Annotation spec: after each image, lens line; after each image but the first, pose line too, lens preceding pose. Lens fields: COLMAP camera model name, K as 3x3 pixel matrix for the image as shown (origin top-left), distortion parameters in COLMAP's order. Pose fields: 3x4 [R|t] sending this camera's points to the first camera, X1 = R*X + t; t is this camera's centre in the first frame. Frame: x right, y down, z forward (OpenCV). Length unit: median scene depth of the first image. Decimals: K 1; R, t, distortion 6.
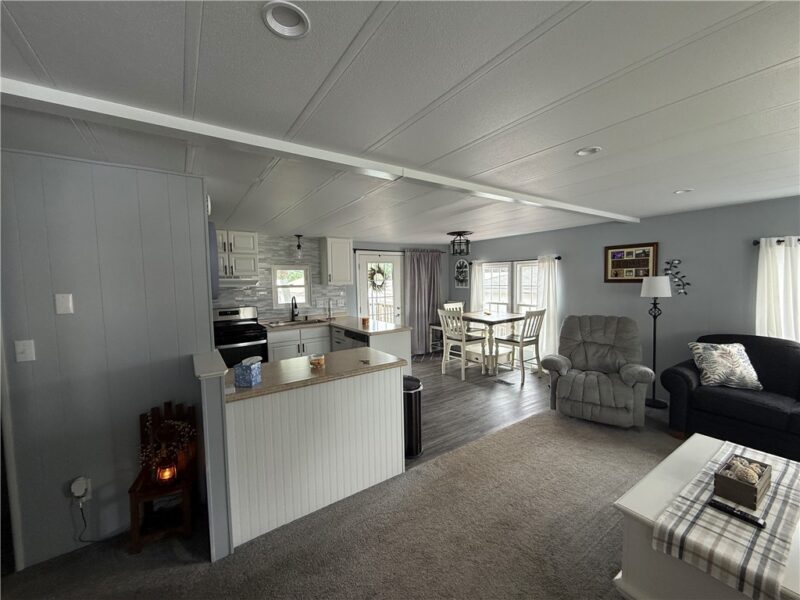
lens RADIAL K [[320.1, 0, 400.8], [0, 320.1, 299.8], [0, 0, 1]] dist [0.005528, -0.000864]
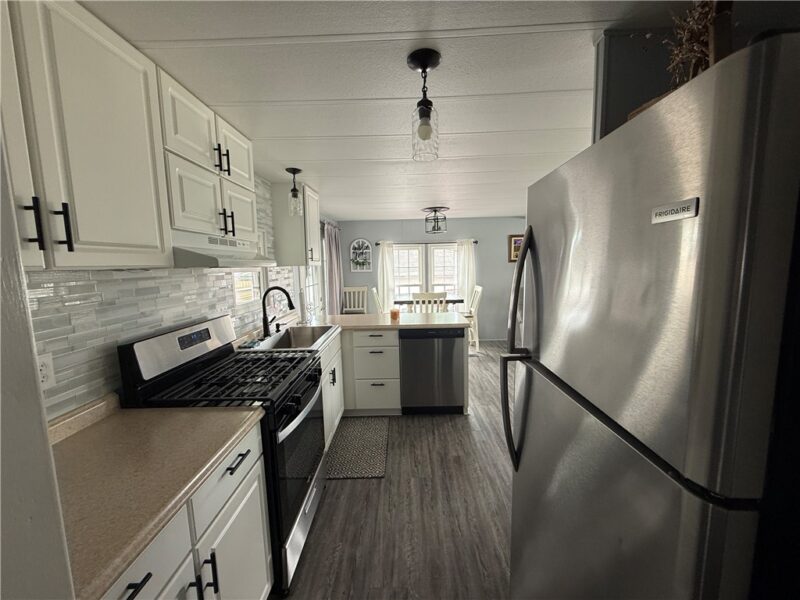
lens RADIAL K [[320.1, 0, 398.3], [0, 320.1, 301.0], [0, 0, 1]] dist [0.005528, -0.000864]
pose [[0.586509, -0.091182, 0.804794, -0.594826], [0.063649, 0.995759, 0.066433, -0.010216], [-0.807438, 0.012261, 0.589825, 0.500100]]
